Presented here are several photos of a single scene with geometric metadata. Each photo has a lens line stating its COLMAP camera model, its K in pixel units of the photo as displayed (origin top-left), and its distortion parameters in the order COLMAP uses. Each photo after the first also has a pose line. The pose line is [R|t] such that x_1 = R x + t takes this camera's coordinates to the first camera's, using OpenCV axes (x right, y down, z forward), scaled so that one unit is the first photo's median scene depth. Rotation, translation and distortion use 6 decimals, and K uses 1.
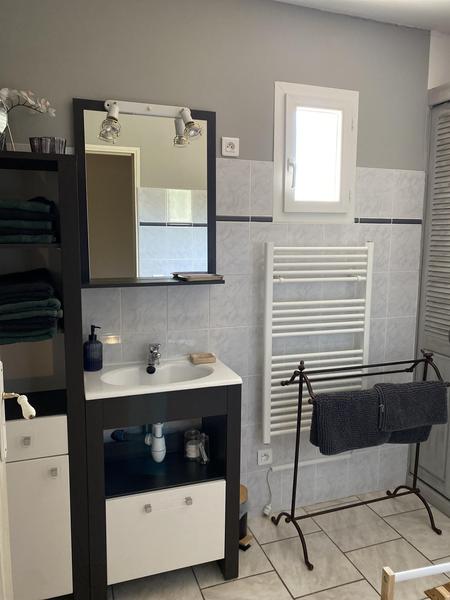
lens RADIAL K [[462.7, 0, 225.8], [0, 462.7, 301.1], [0, 0, 1]] dist [0.067854, -0.074893]
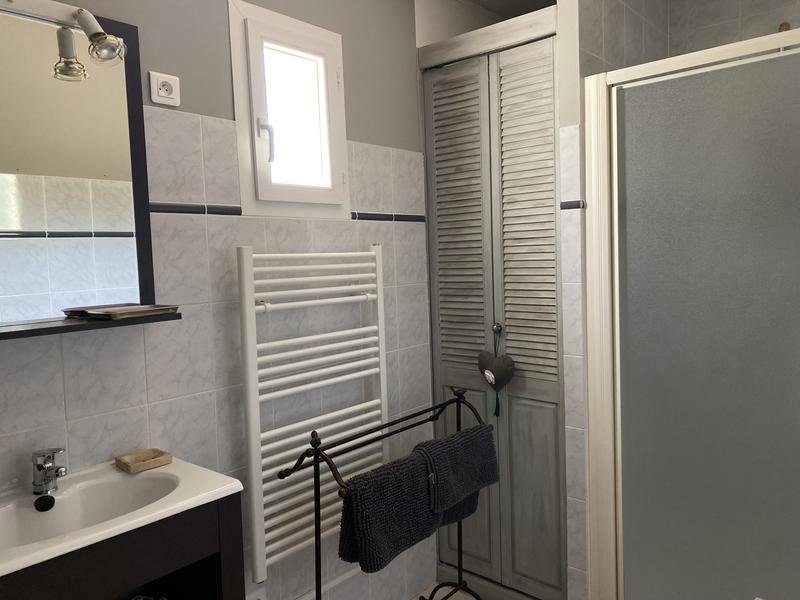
lens RADIAL K [[617.0, 0, 401.2], [0, 617.0, 292.5], [0, 0, 1]] dist [0.067854, -0.074893]
pose [[0.867624, -0.068306, 0.492507, -0.130515], [0.111759, 0.991964, -0.059304, 0.004854], [-0.484498, 0.106495, 0.868286, 0.183834]]
